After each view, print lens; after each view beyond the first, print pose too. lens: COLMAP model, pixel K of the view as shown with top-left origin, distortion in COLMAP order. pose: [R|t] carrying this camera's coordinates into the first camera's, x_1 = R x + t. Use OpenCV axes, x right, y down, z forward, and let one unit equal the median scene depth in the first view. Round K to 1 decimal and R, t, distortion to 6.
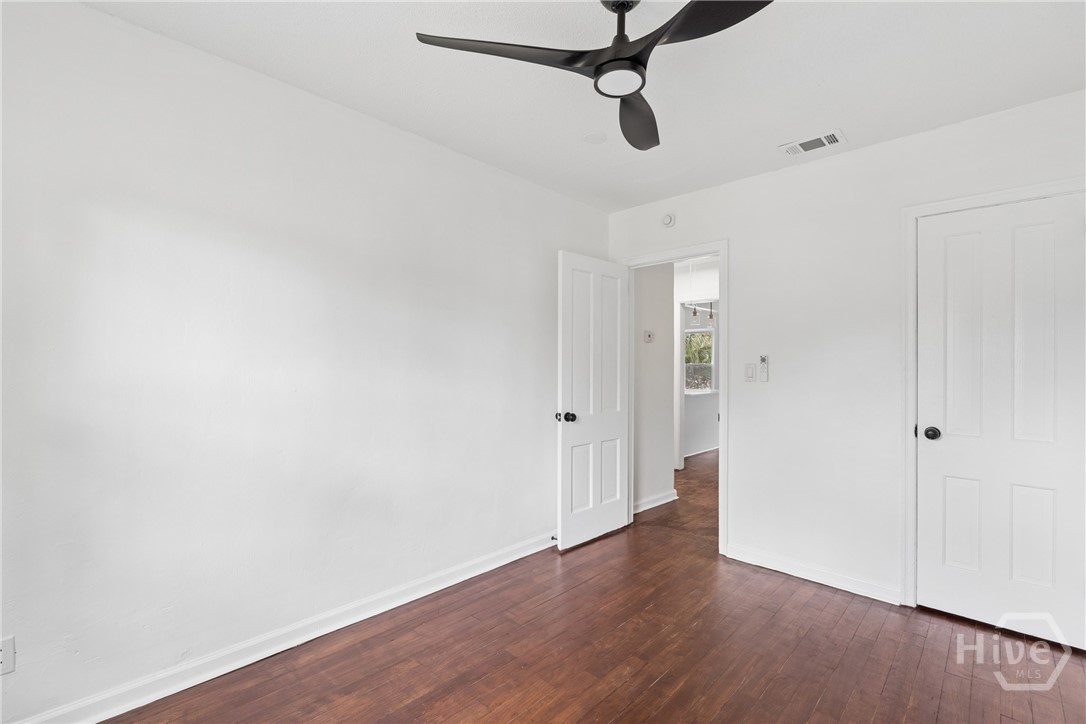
lens RADIAL K [[488.9, 0, 532.1], [0, 488.9, 365.8], [0, 0, 1]] dist [-0.002390, -0.000028]
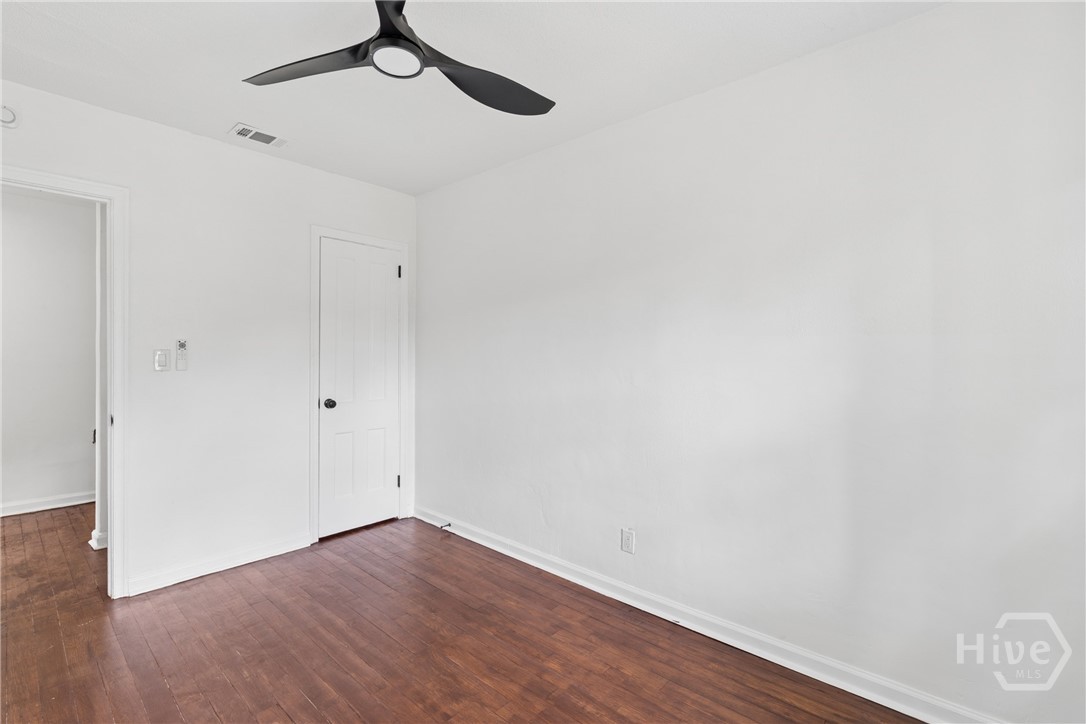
lens RADIAL K [[493.3, 0, 535.3], [0, 493.3, 357.9], [0, 0, 1]] dist [-0.002990, -0.000297]
pose [[-0.051964, -0.013194, 0.998562, -0.520100], [-0.003837, 0.999908, 0.013012, -0.004224], [-0.998642, -0.003155, -0.052009, 0.494204]]
